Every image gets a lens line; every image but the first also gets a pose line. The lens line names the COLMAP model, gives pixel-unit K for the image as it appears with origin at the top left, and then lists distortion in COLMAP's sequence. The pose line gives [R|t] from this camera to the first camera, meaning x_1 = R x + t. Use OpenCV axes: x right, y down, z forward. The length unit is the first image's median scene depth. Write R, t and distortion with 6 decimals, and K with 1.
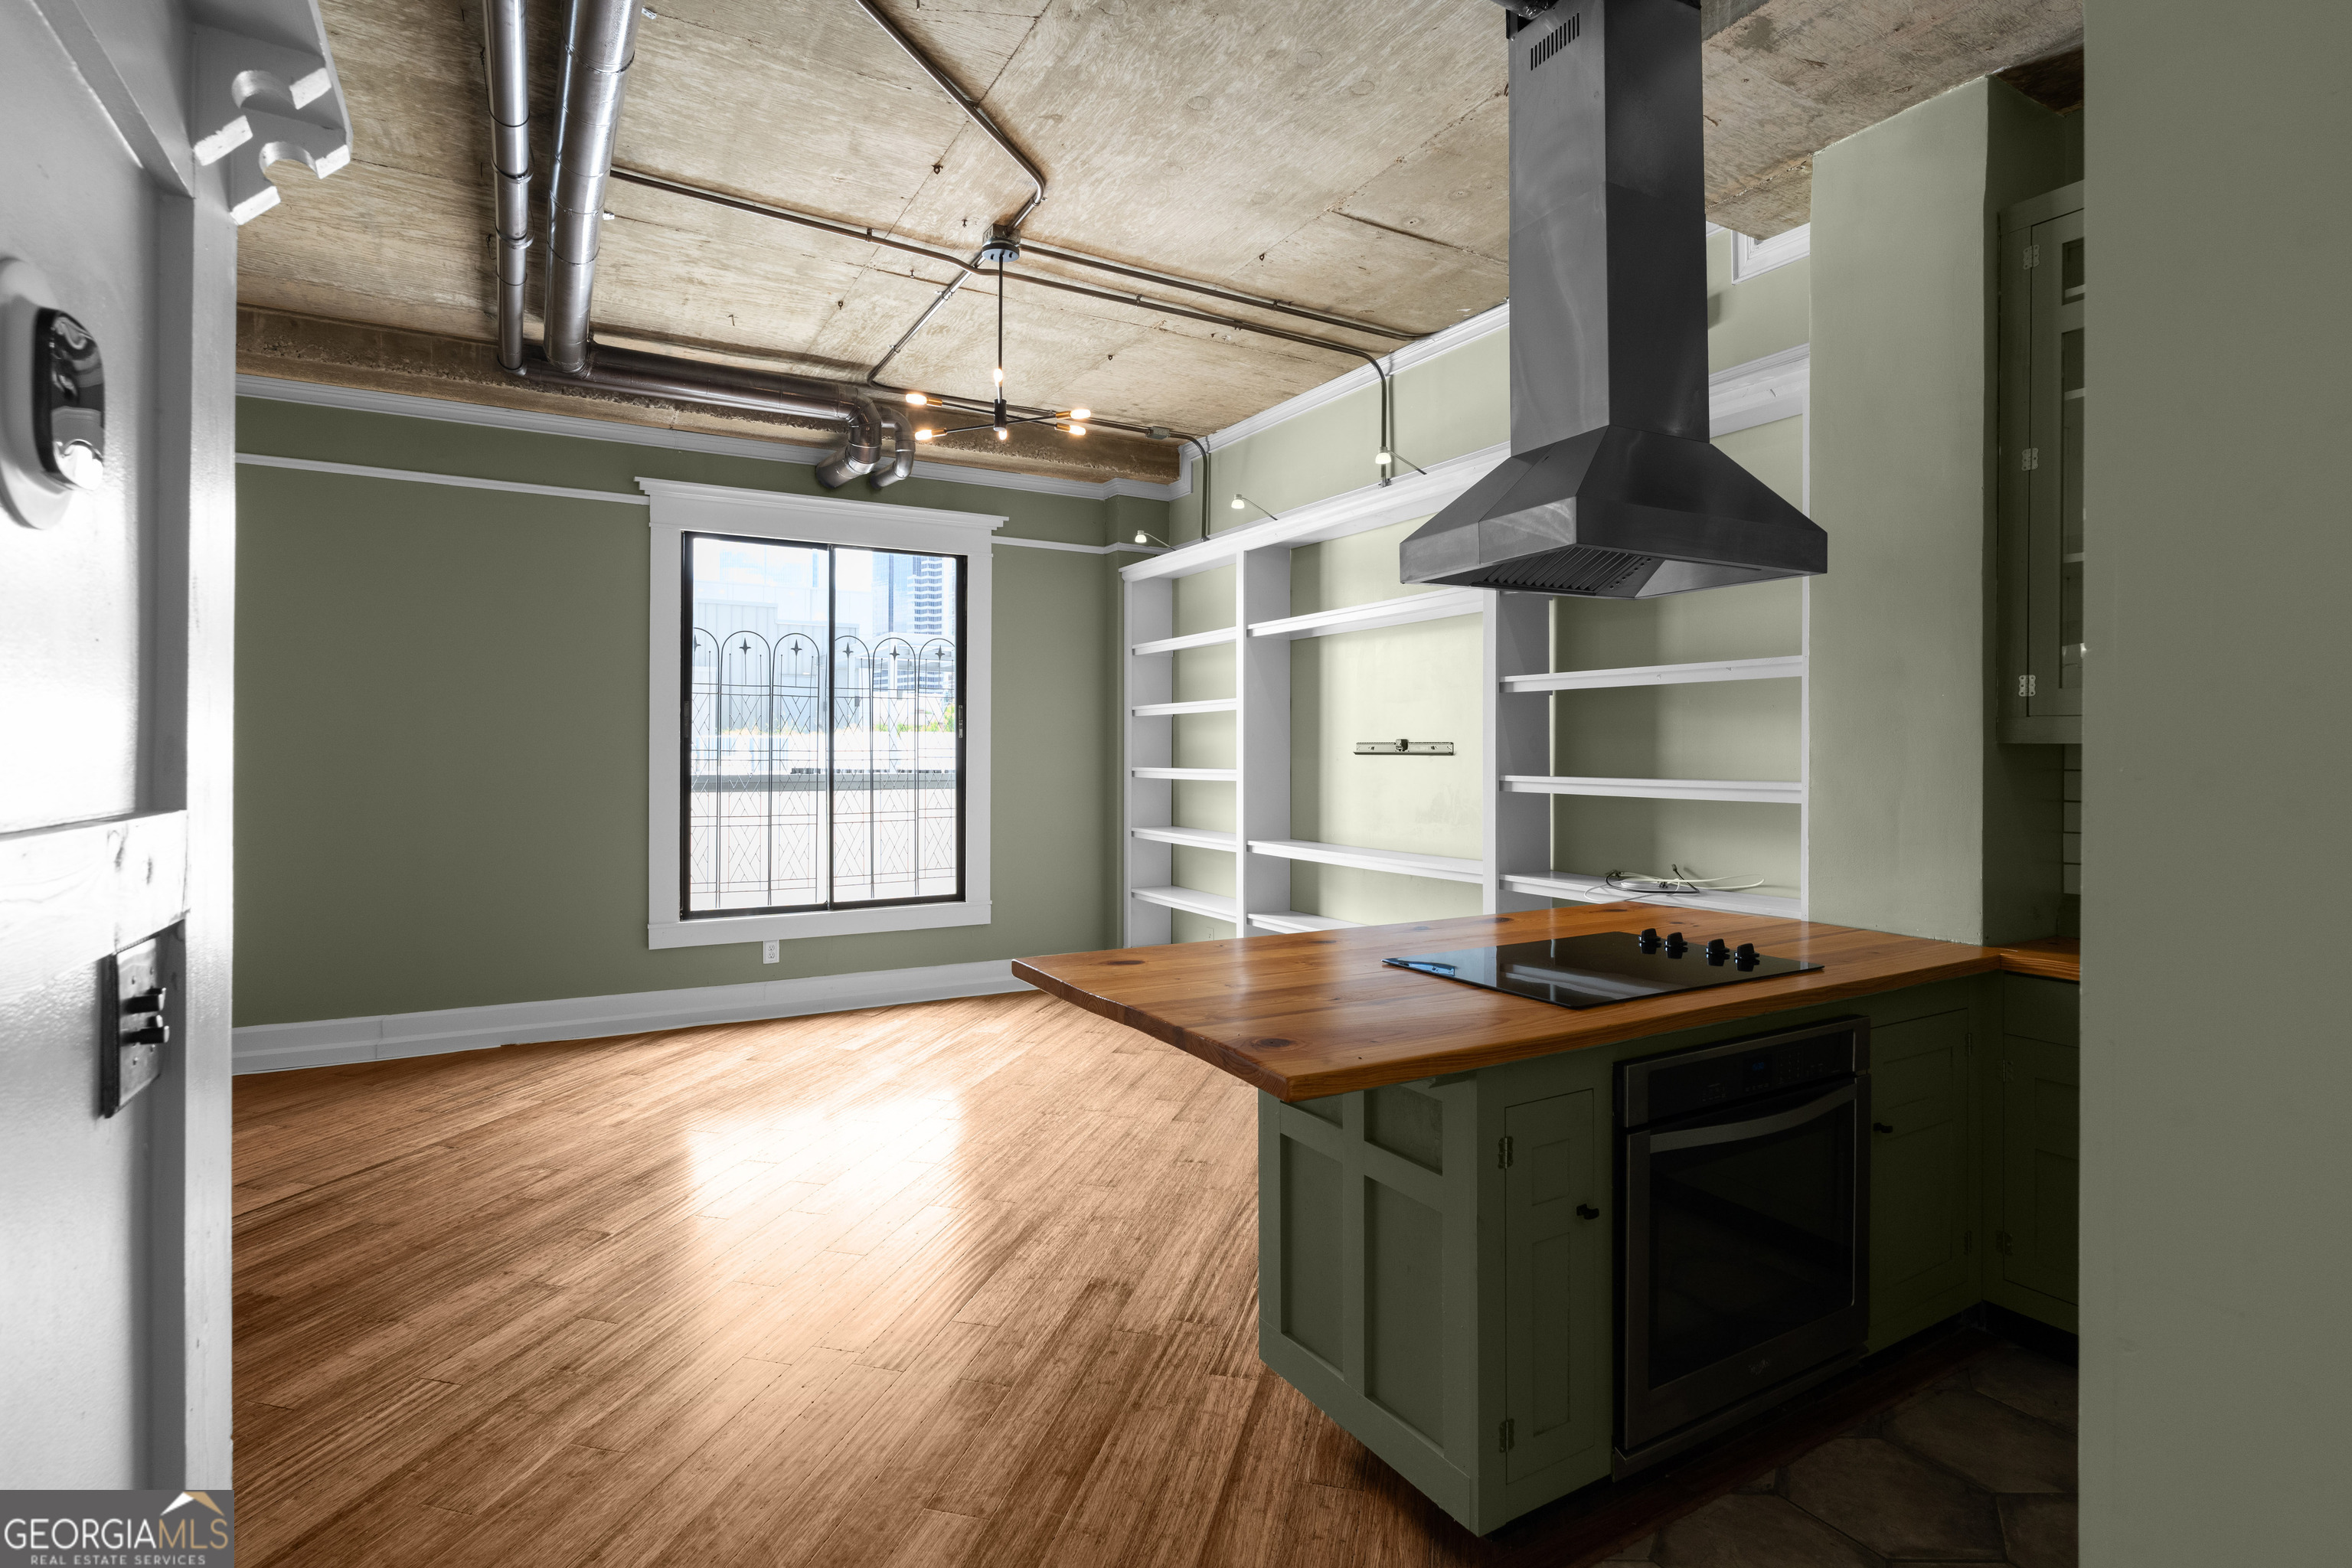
lens RADIAL K [[1150.9, 0, 1184.6], [0, 1150.9, 754.0], [0, 0, 1]] dist [-0.003629, 0.000488]
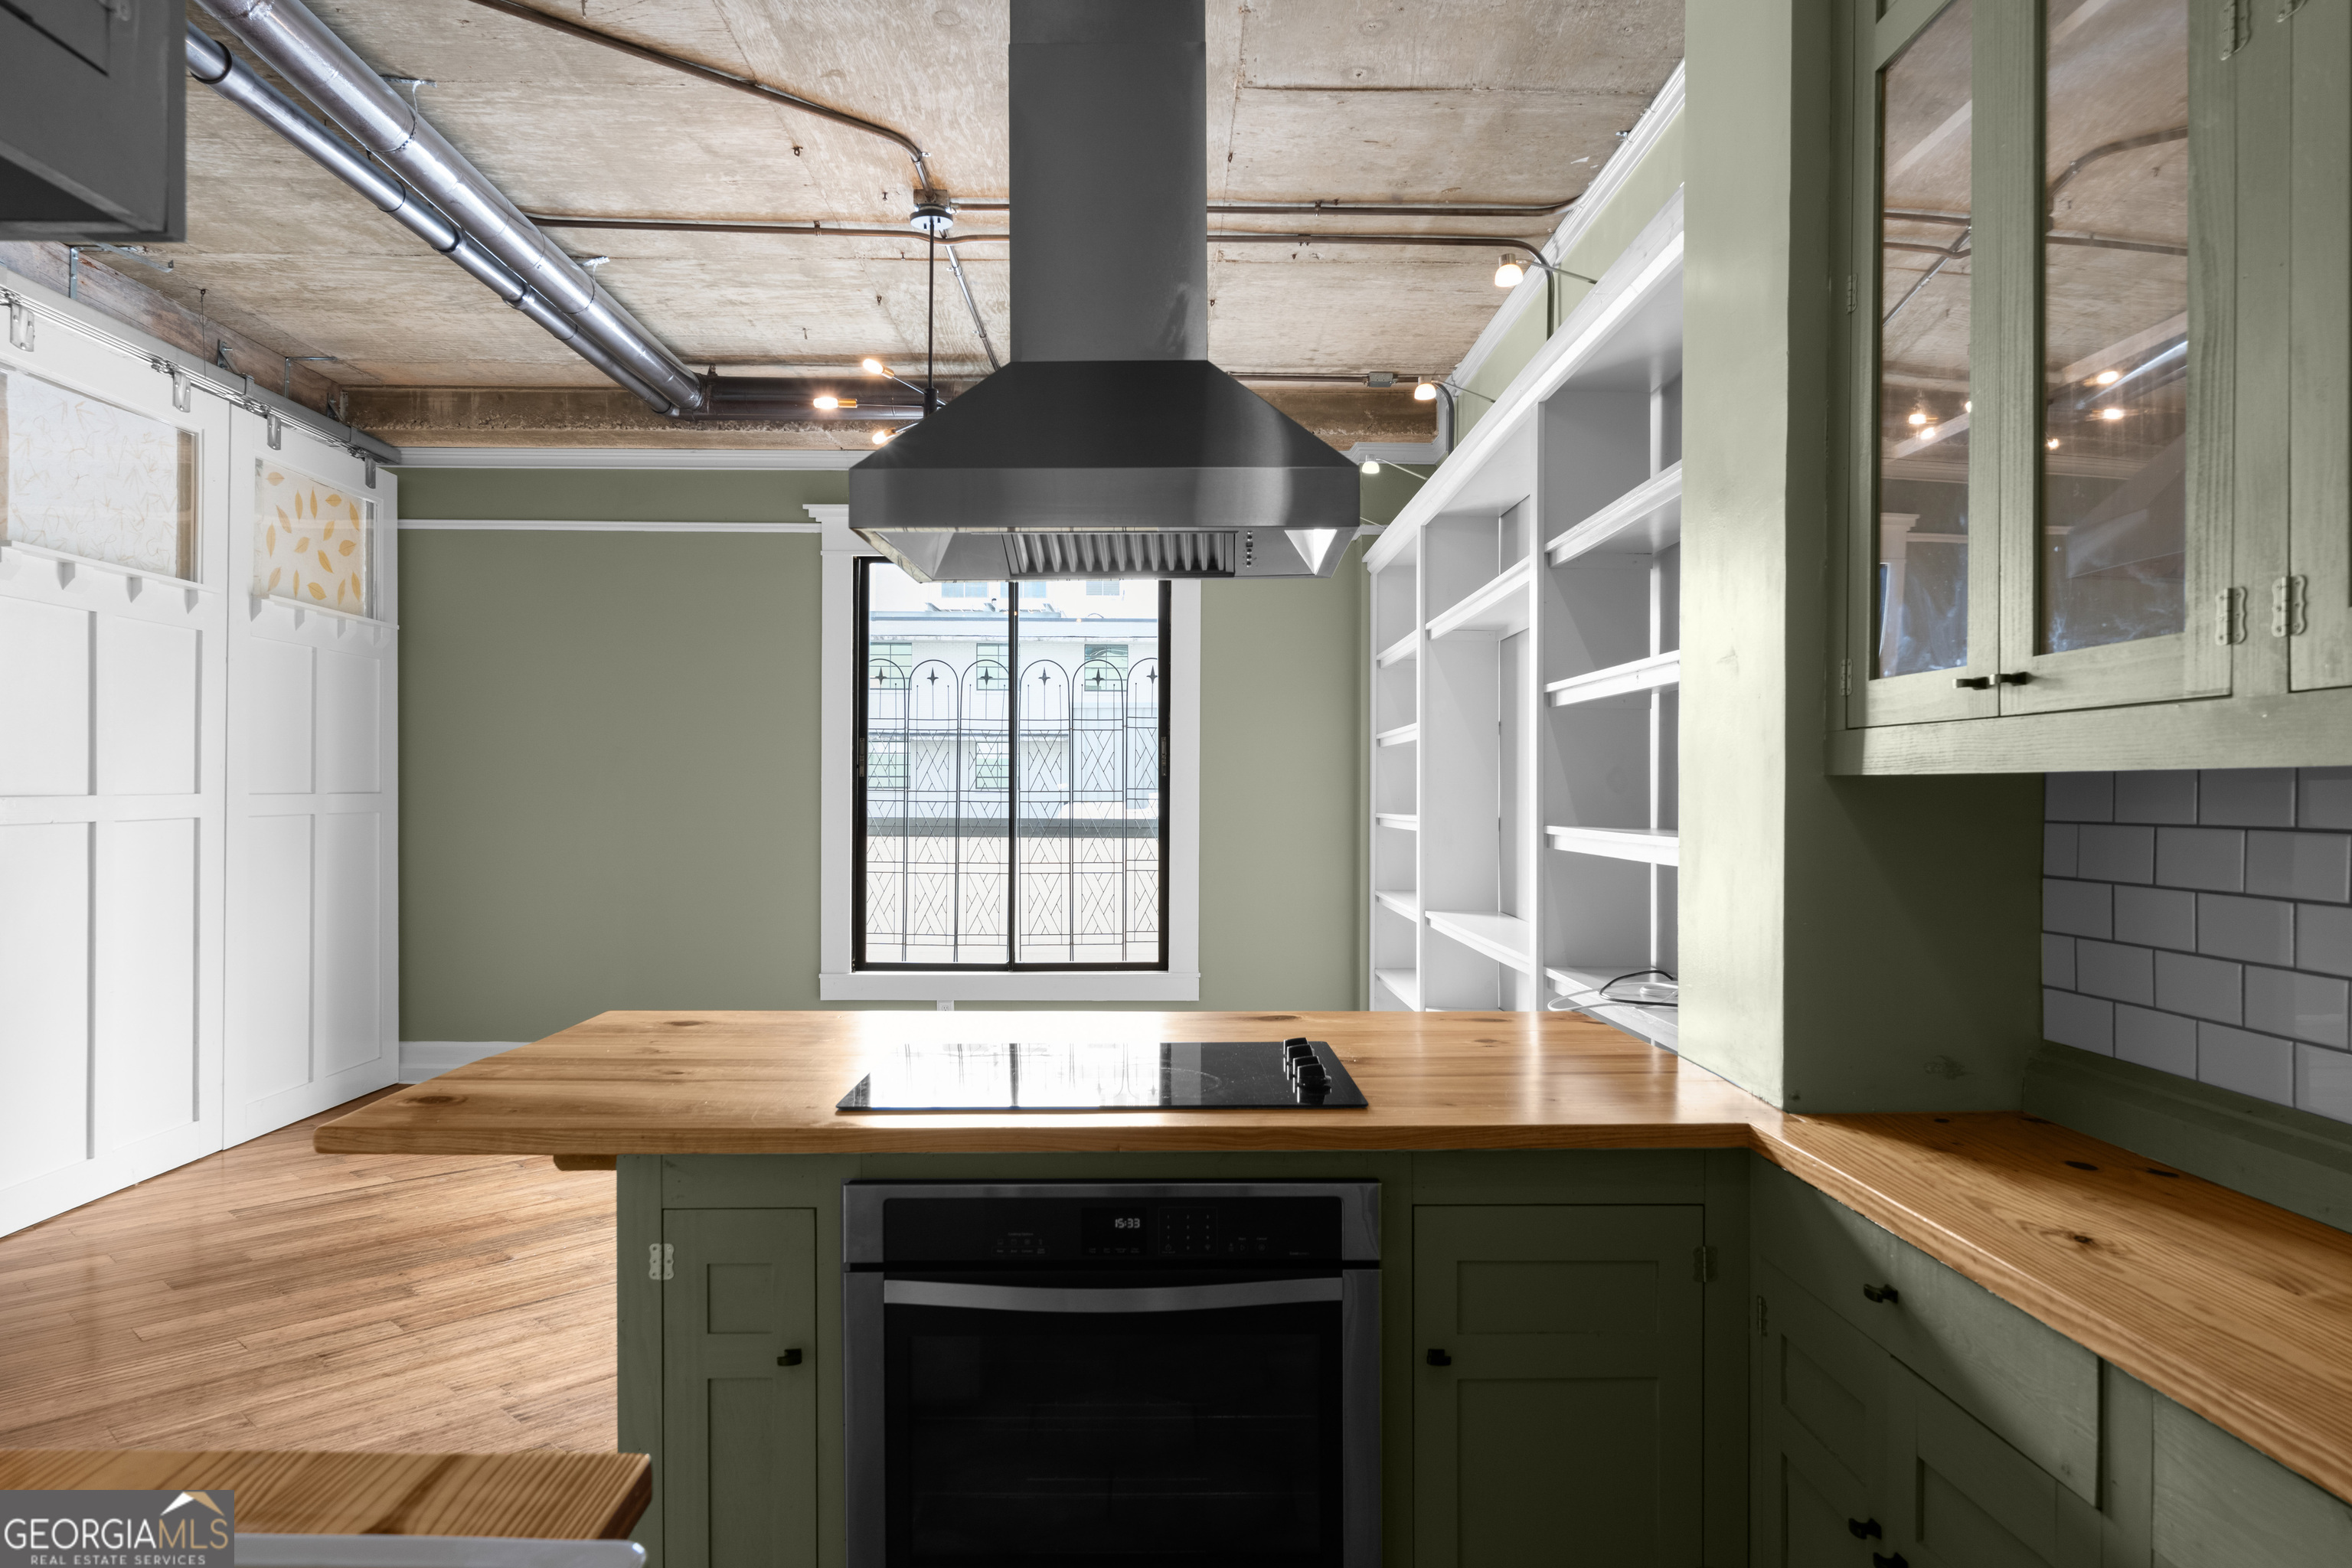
lens RADIAL K [[1473.6, 0, 1175.0], [0, 1473.6, 800.4], [0, 0, 1]] dist [0.000666, -0.000862]
pose [[0.871364, 0.003756, -0.490622, 0.446608], [-0.002326, 0.999991, 0.003525, 0.000044], [0.490631, -0.001930, 0.871365, 0.093329]]
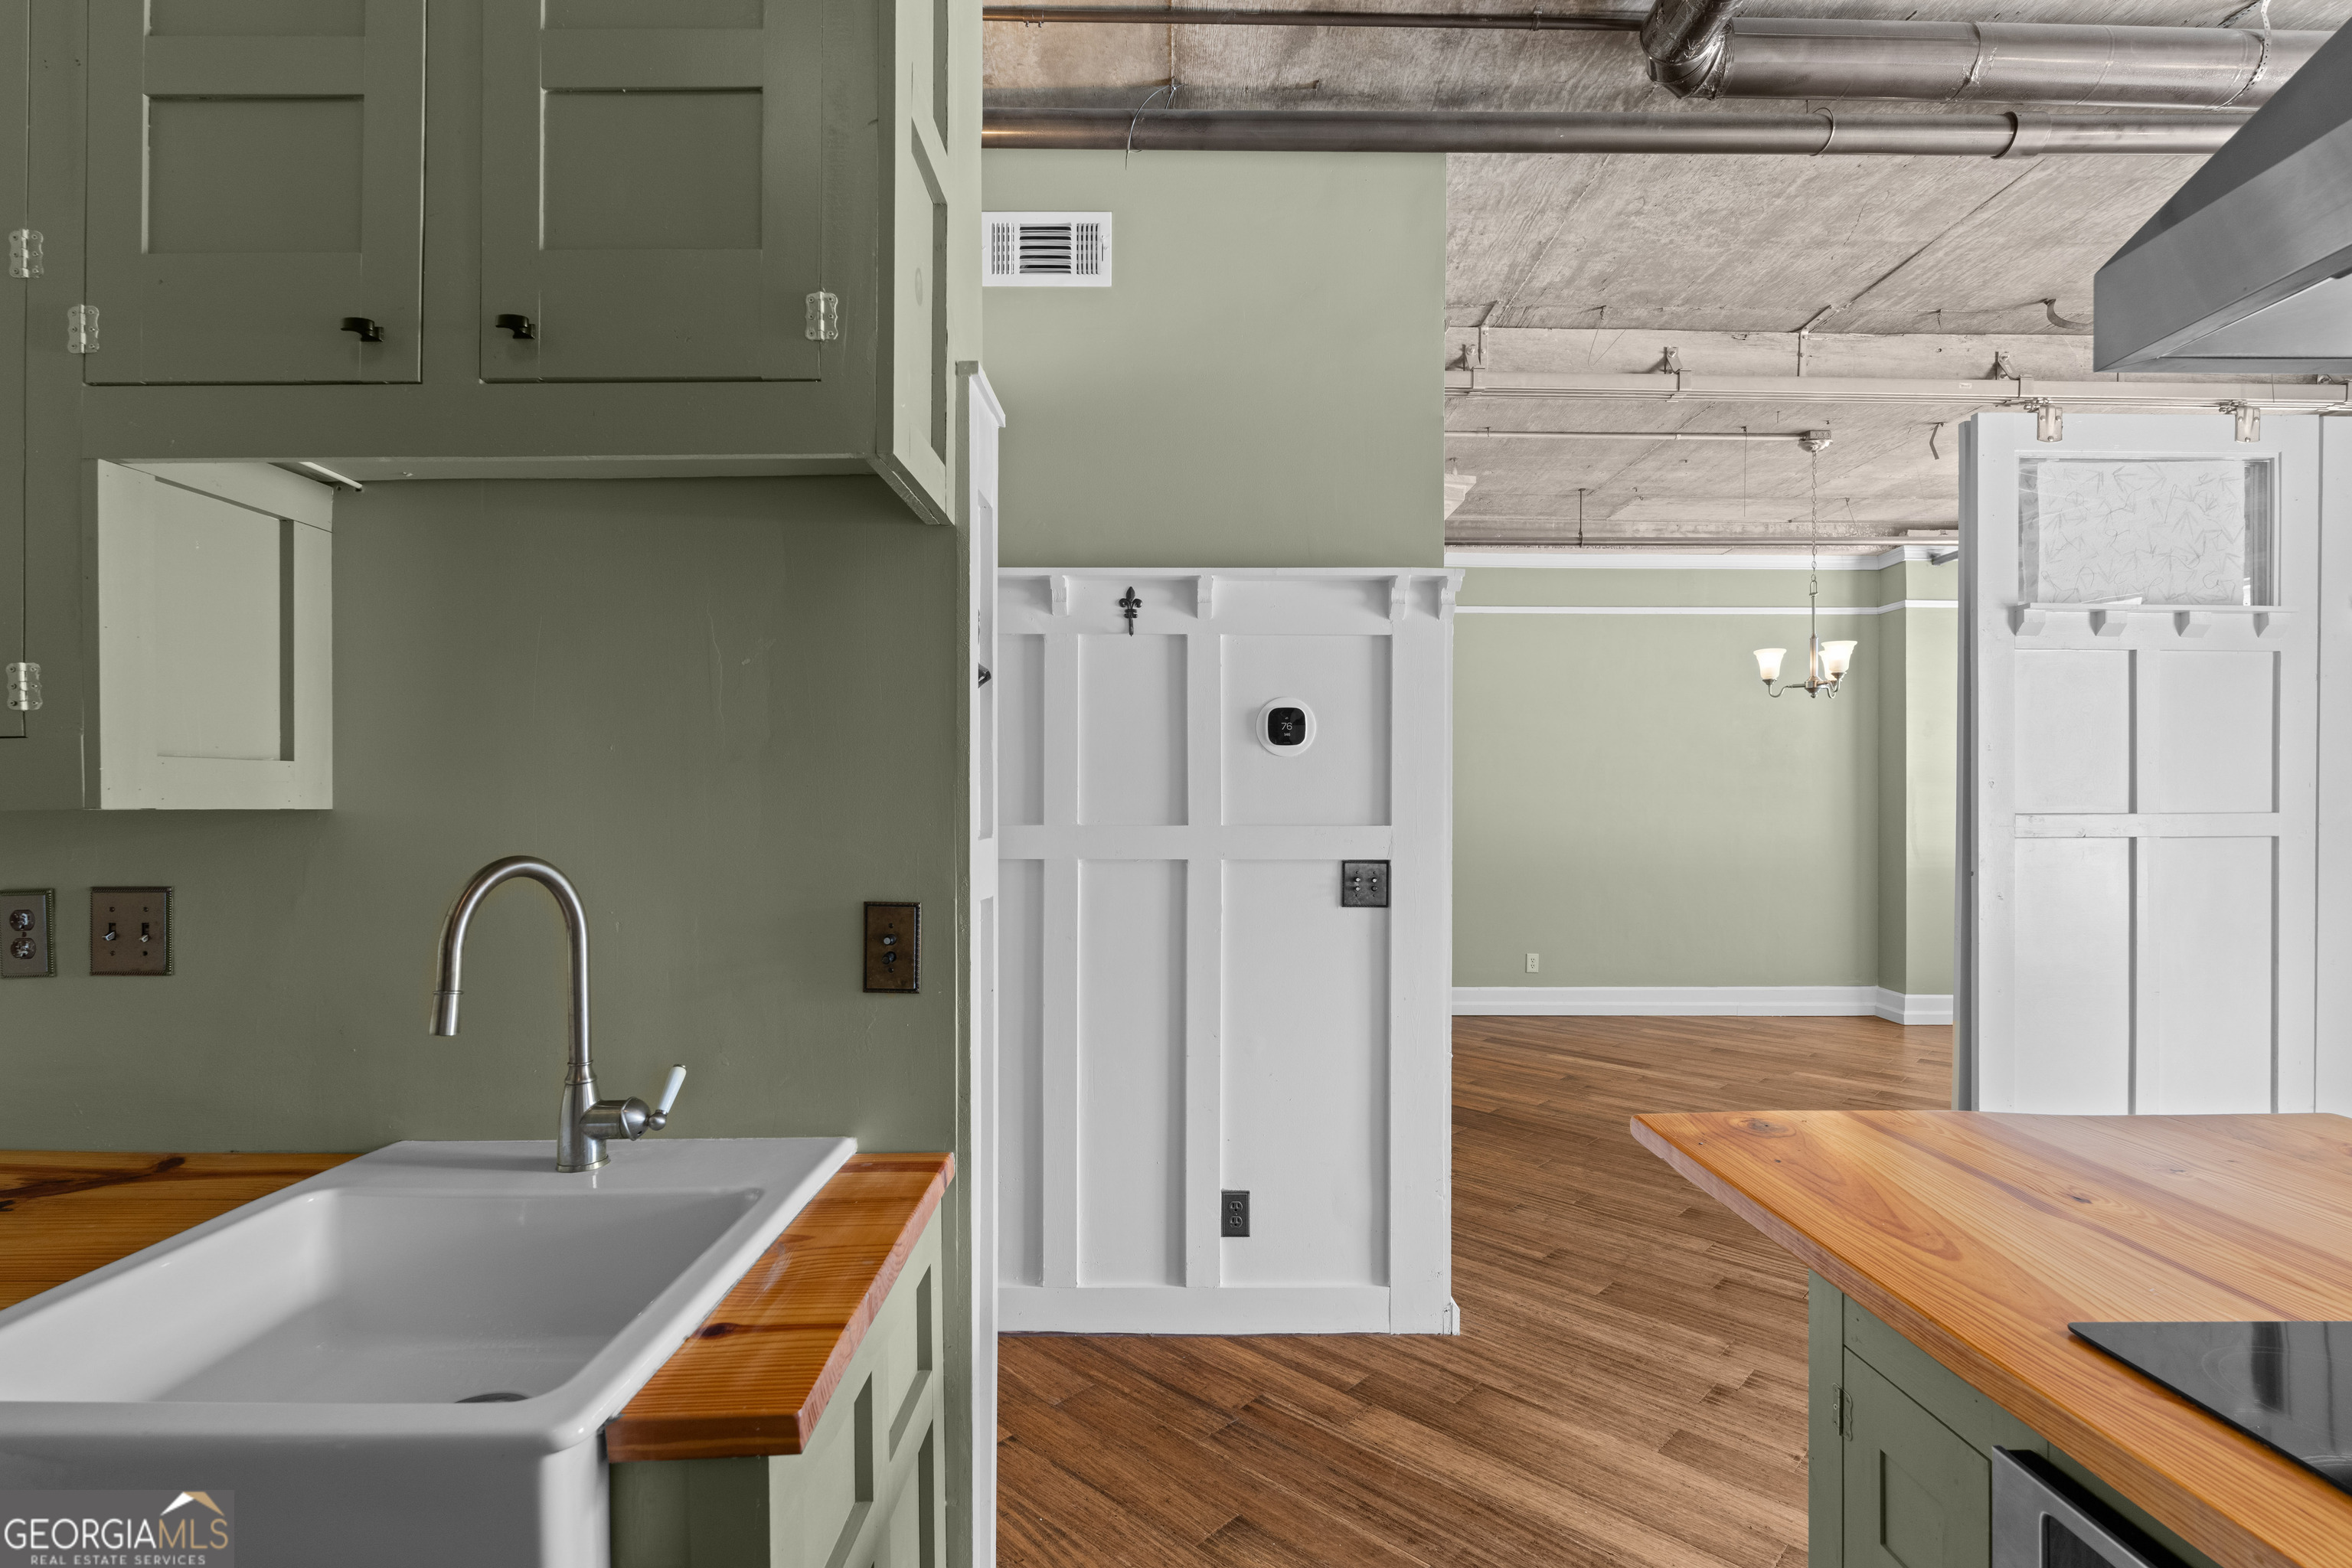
lens RADIAL K [[1092.6, 0, 1182.5], [0, 1092.6, 803.4], [0, 0, 1]] dist [-0.002757, -0.000074]
pose [[-0.493698, -0.004423, -0.869622, 0.396963], [-0.004088, 0.999988, -0.002765, -0.000631], [0.869624, 0.002190, -0.493710, 0.382304]]
